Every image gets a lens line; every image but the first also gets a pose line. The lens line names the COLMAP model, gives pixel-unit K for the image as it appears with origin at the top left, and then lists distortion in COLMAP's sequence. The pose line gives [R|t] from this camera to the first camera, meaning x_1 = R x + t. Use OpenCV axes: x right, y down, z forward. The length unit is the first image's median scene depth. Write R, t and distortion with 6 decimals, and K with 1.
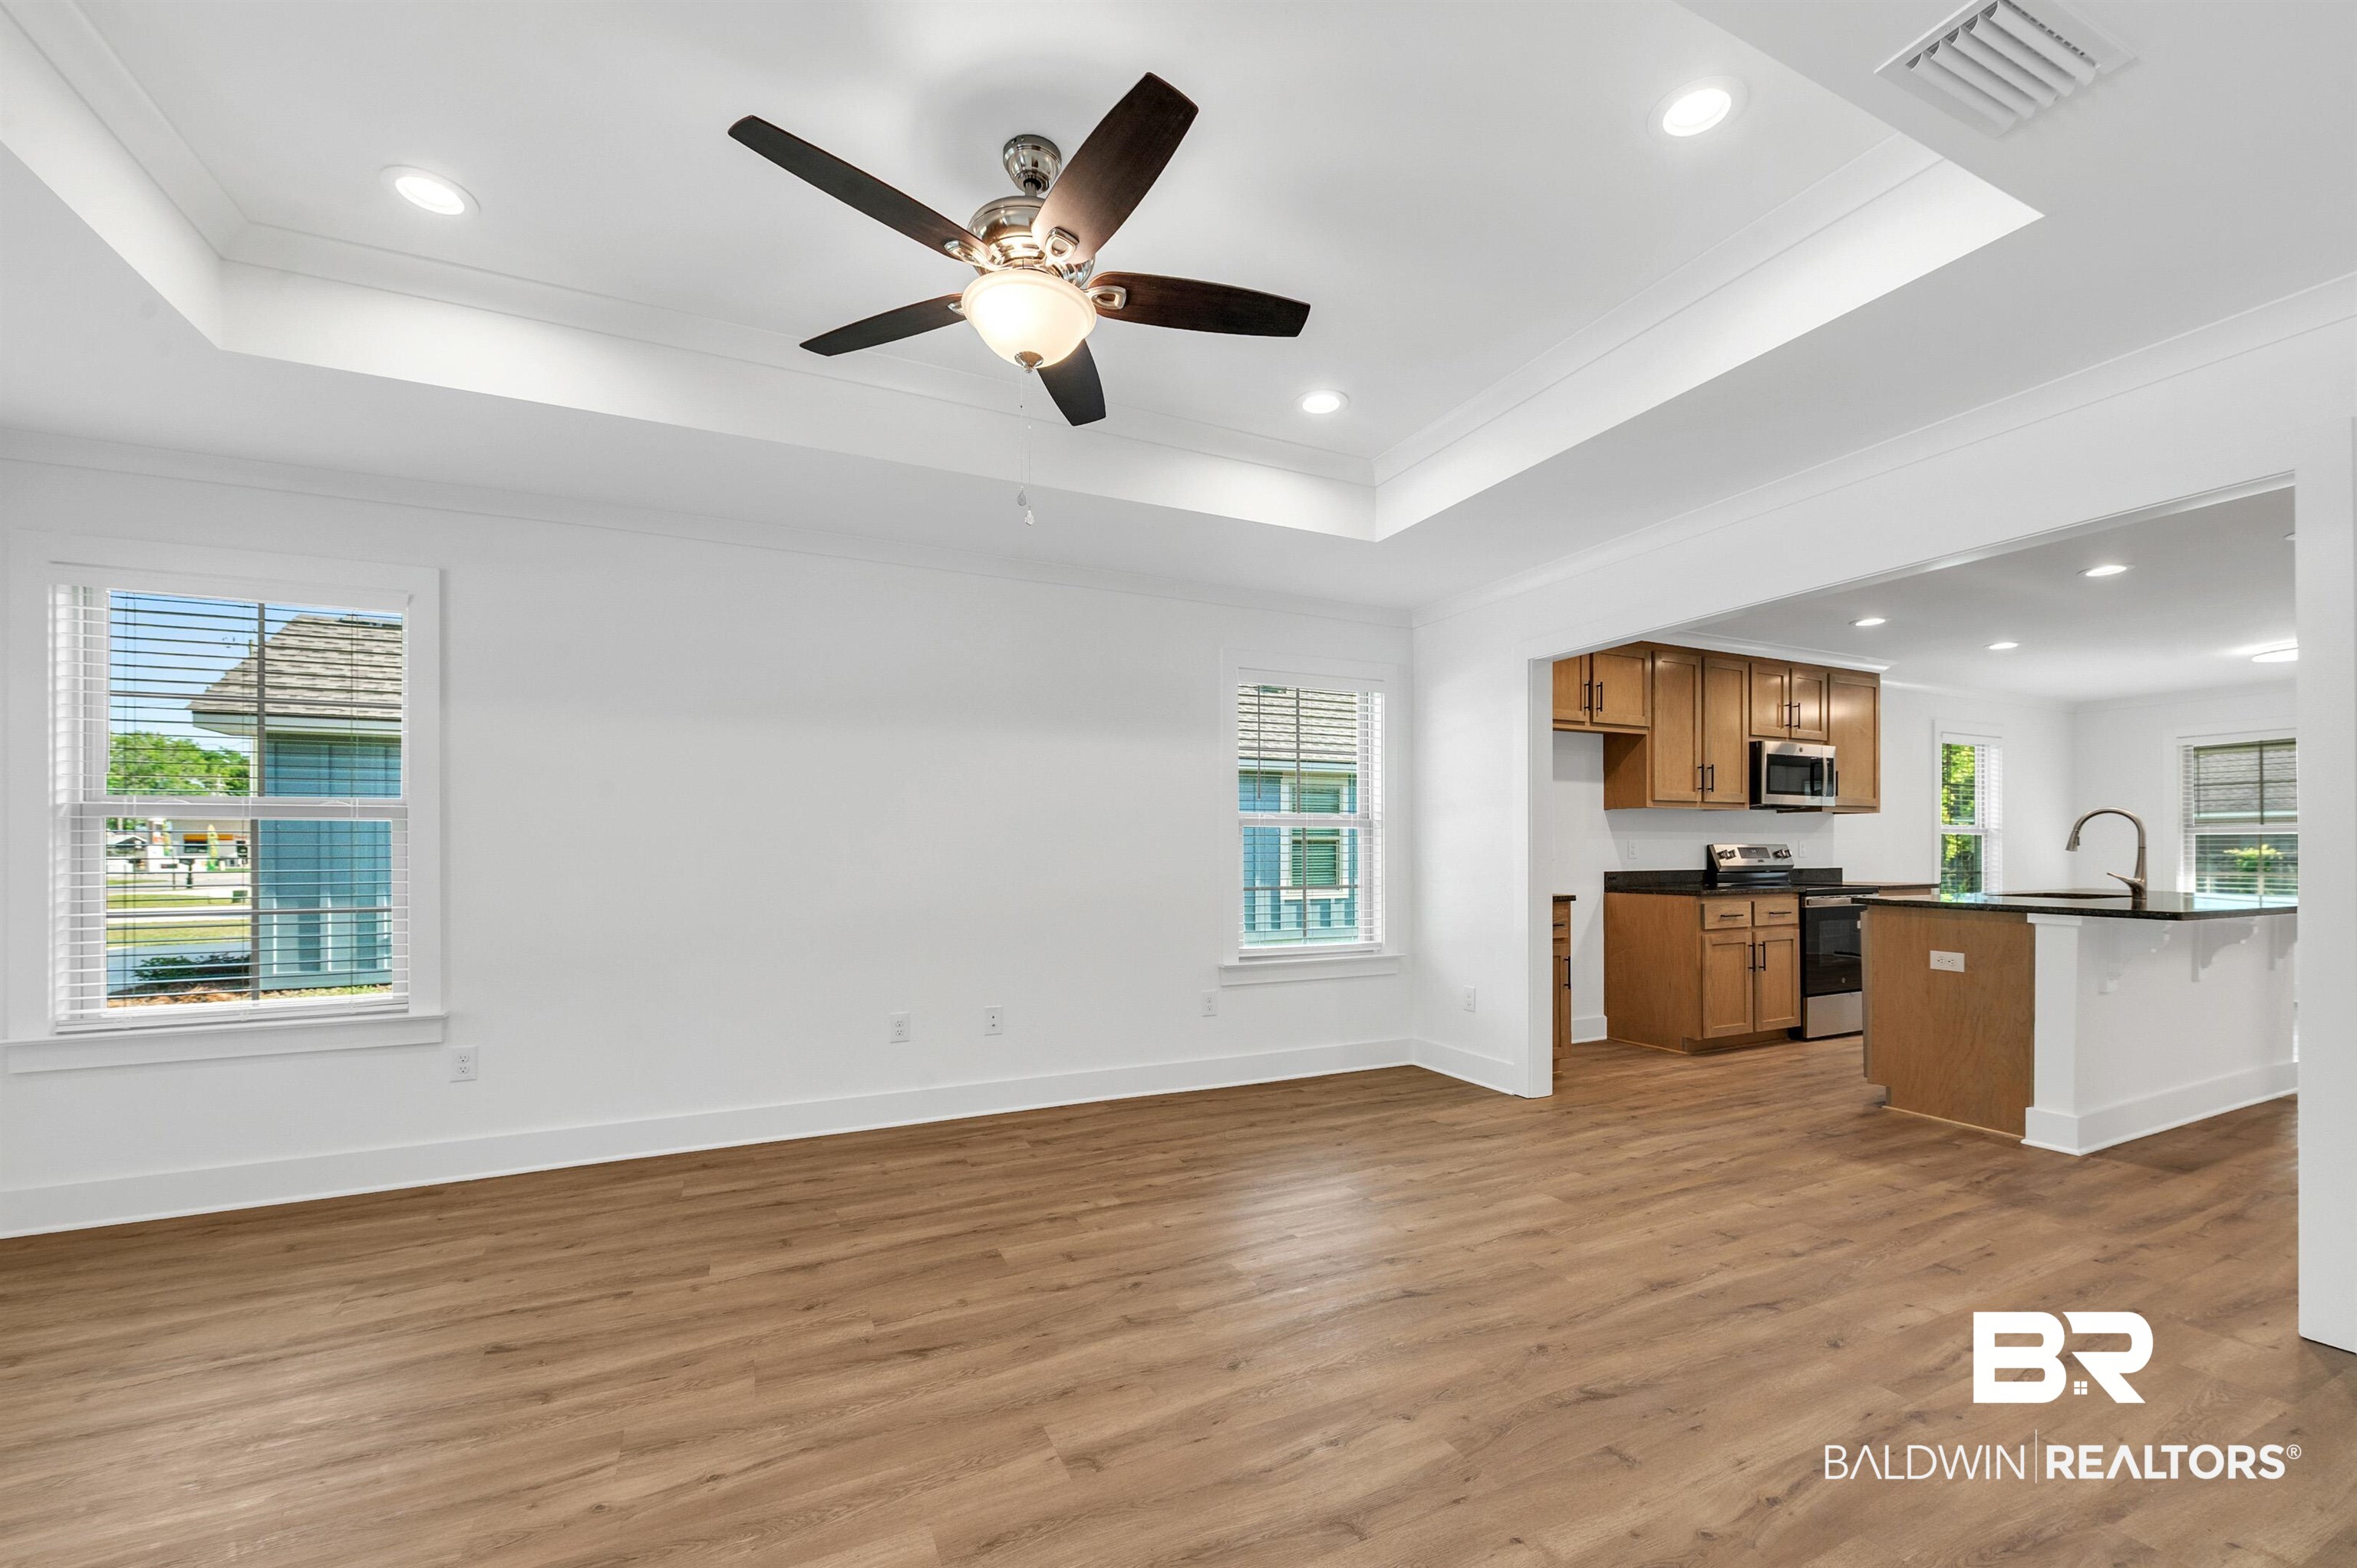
lens RADIAL K [[947.2, 0, 1183.6], [0, 947.2, 846.4], [0, 0, 1]] dist [-0.002547, -0.000078]
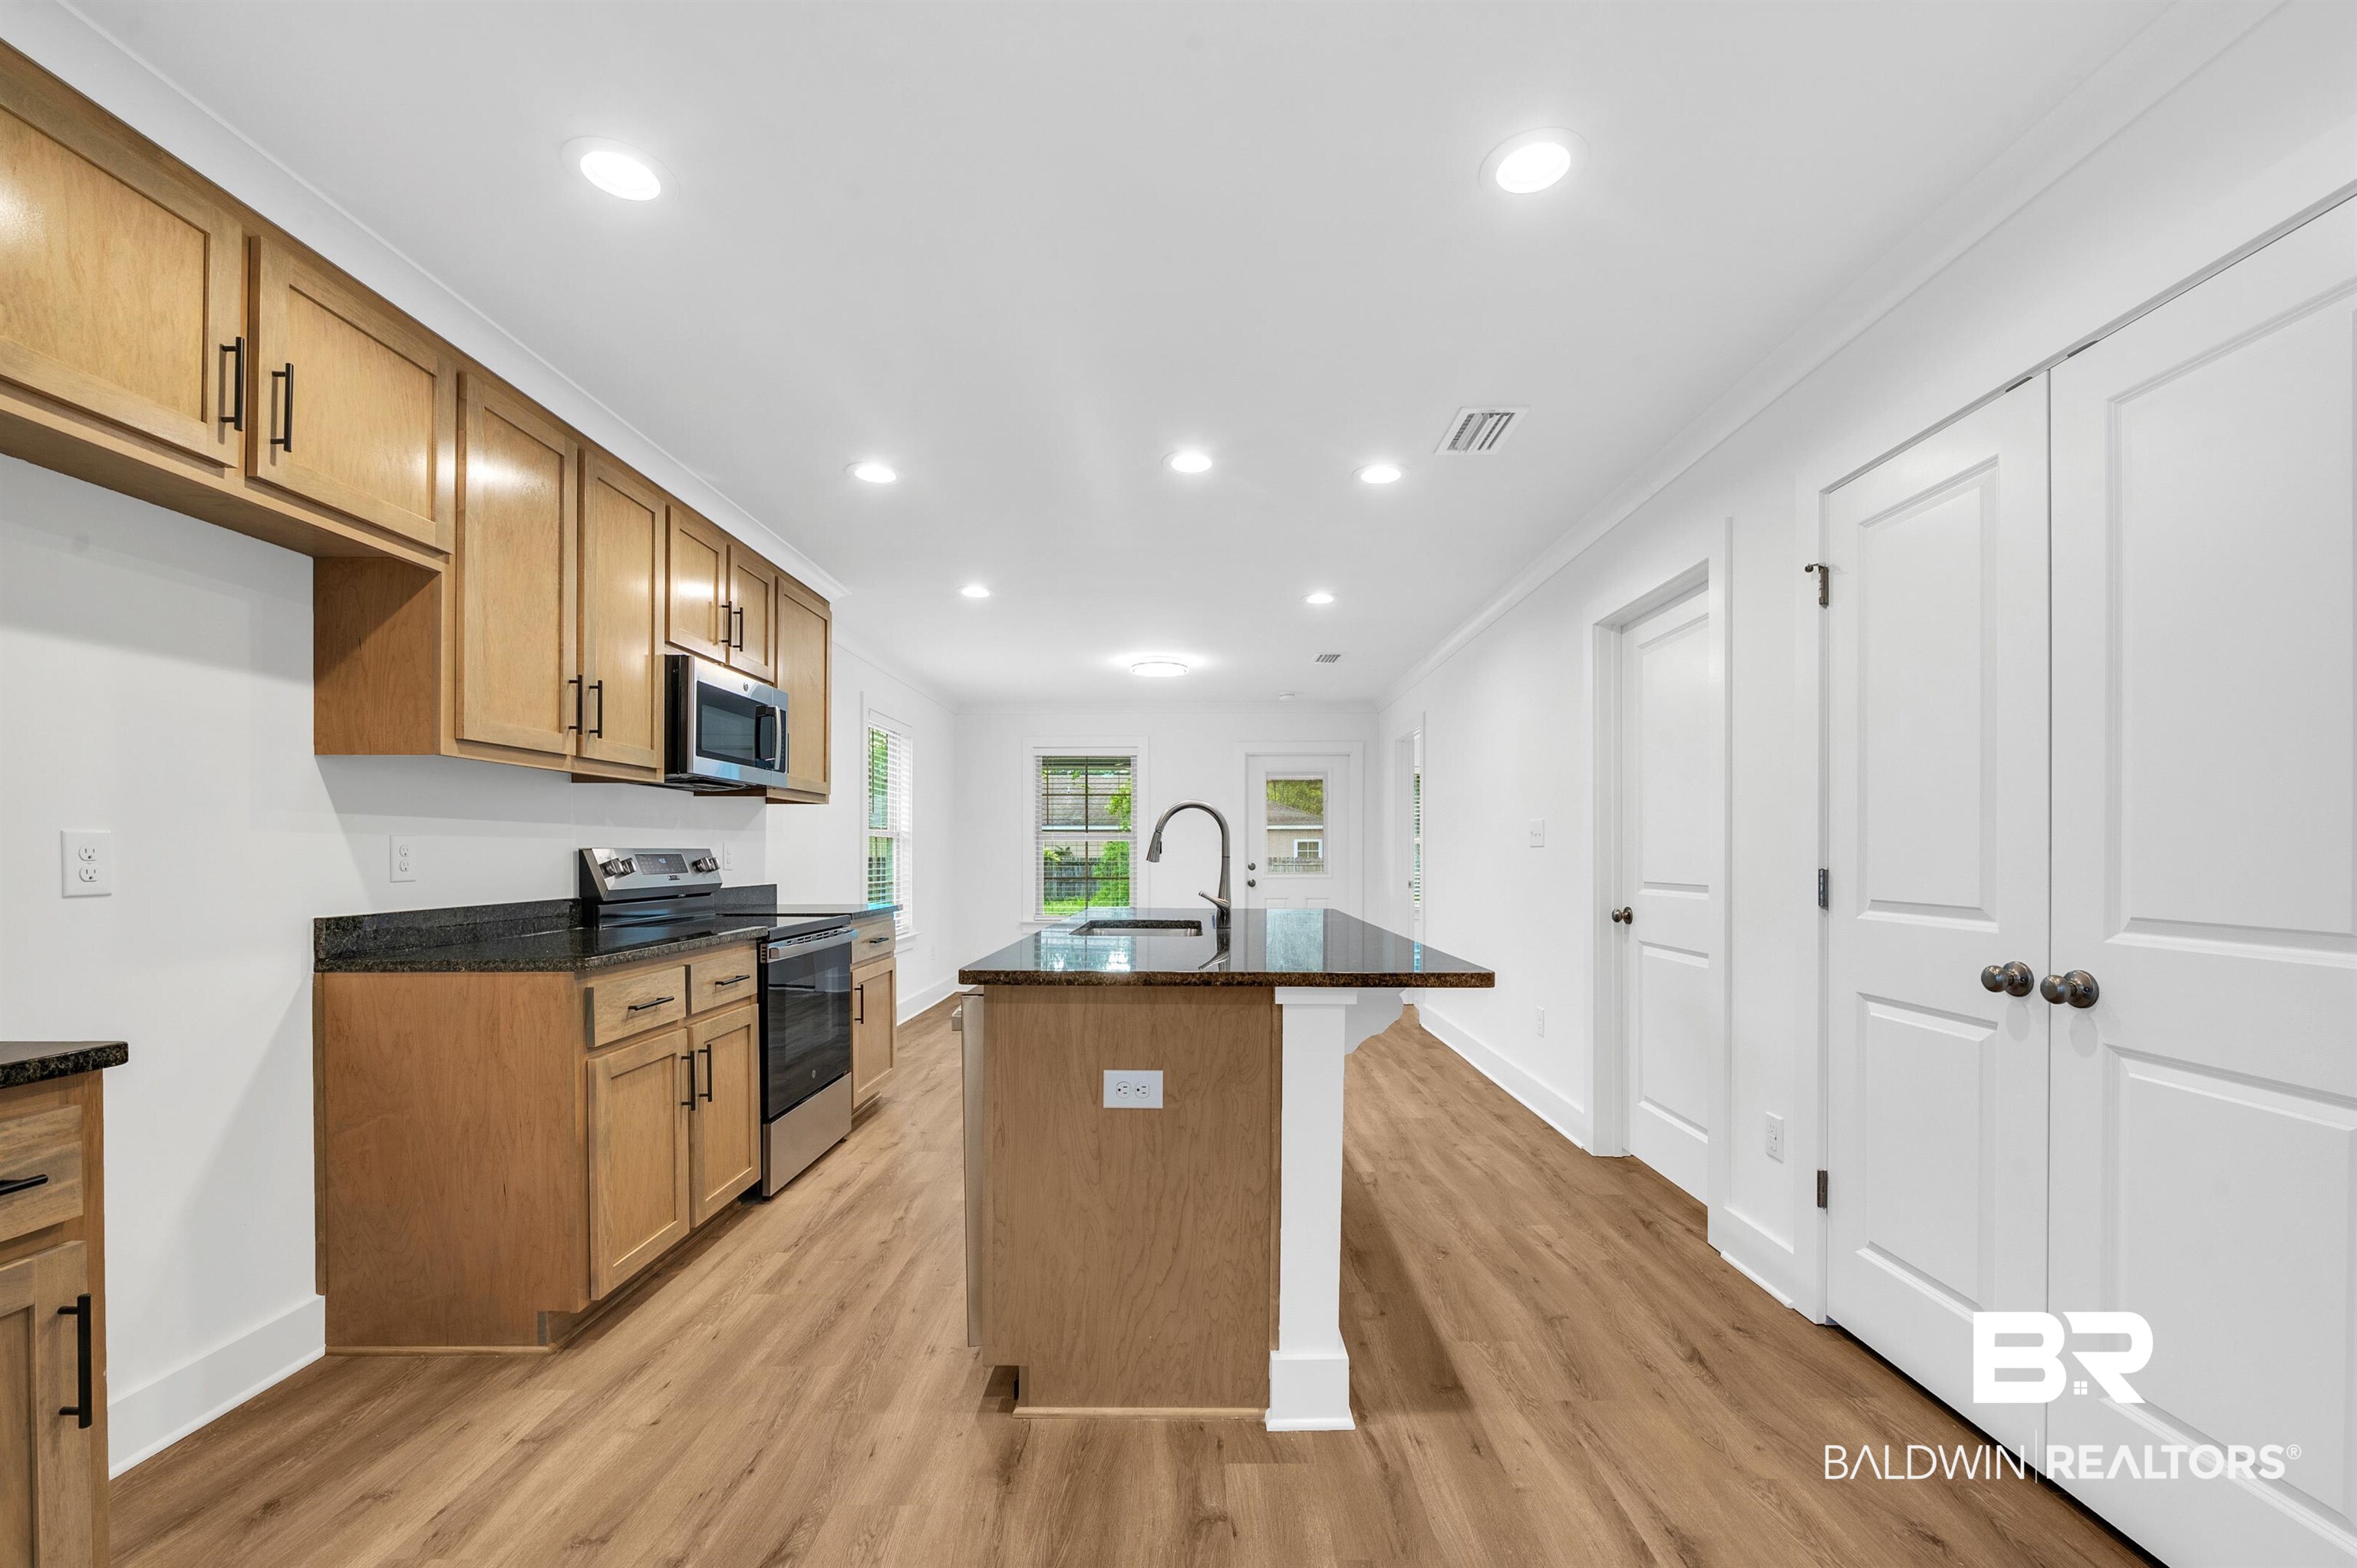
lens RADIAL K [[946.0, 0, 1188.5], [0, 946.0, 857.7], [0, 0, 1]] dist [-0.002112, -0.000199]
pose [[0.435915, -0.002639, 0.899984, 0.405146], [-0.005456, 0.999970, 0.005575, -0.002515], [-0.899971, -0.007340, 0.435887, 0.819383]]
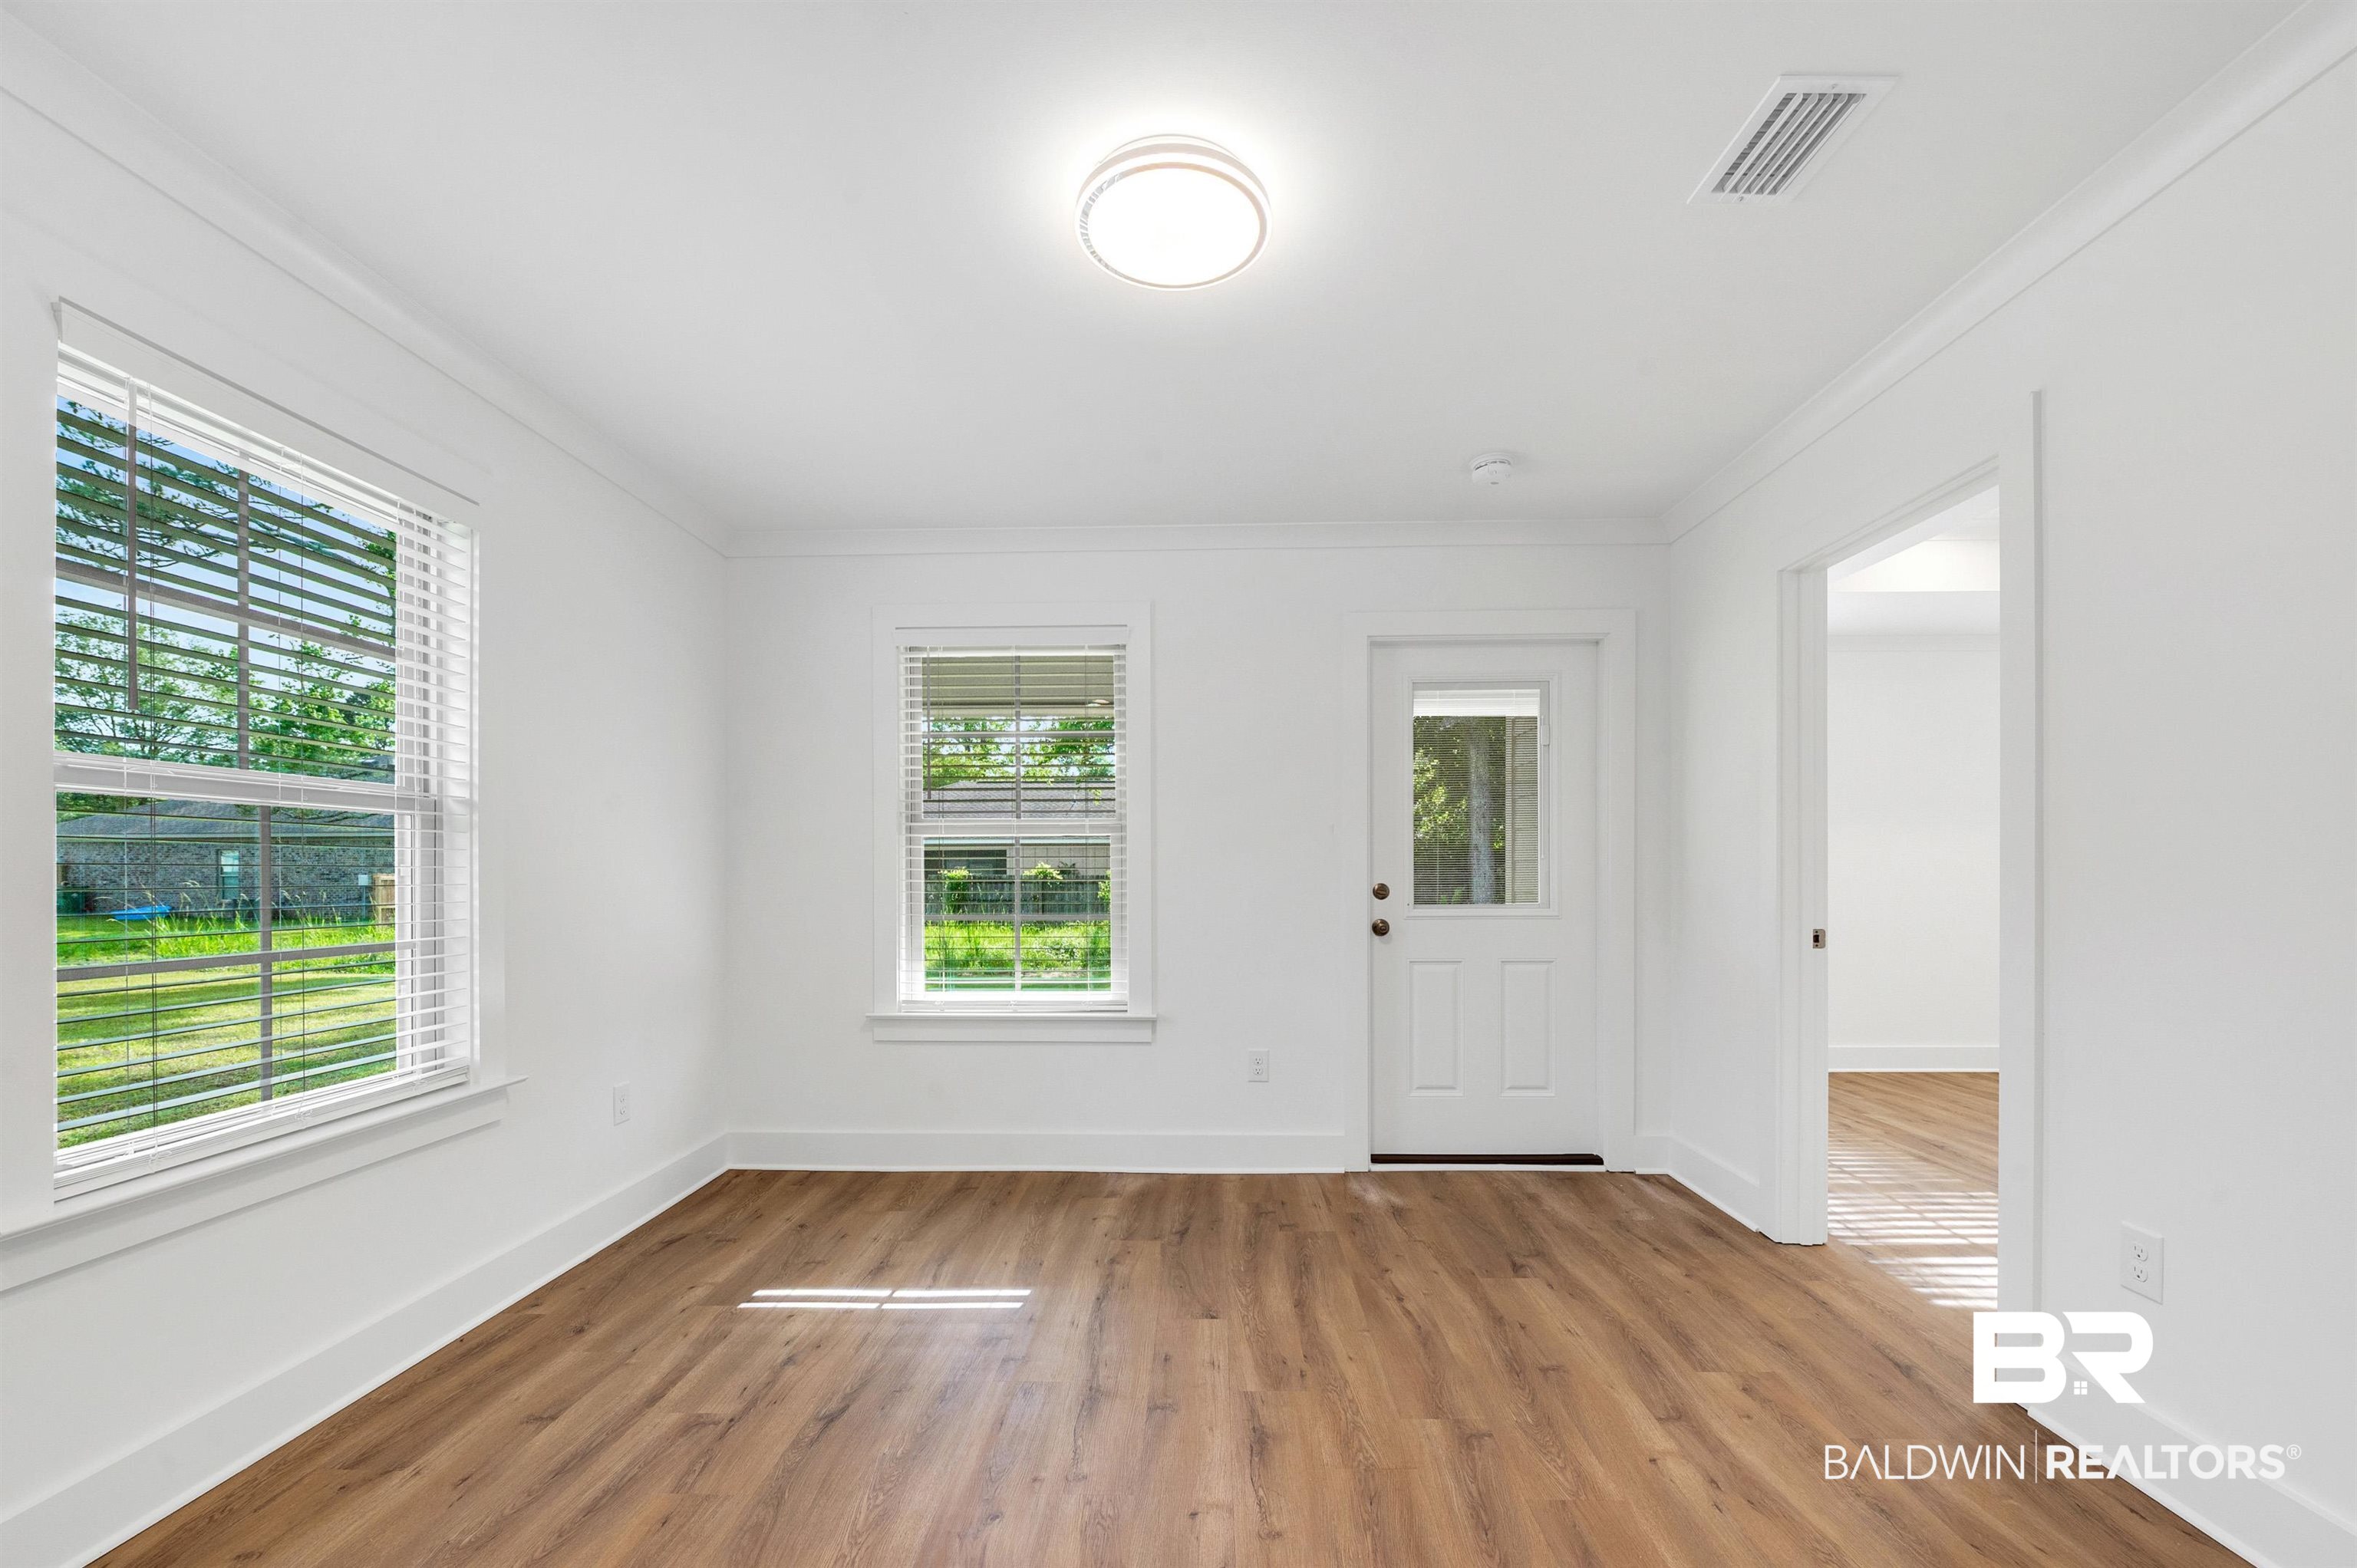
lens RADIAL K [[946.6, 0, 1187.1], [0, 946.6, 871.6], [0, 0, 1]] dist [-0.003029, -0.000483]
pose [[0.459205, -0.001123, 0.888330, 1.449124], [-0.005303, 0.999978, 0.004006, 0.005584], [-0.888314, -0.006550, 0.459189, 1.359028]]
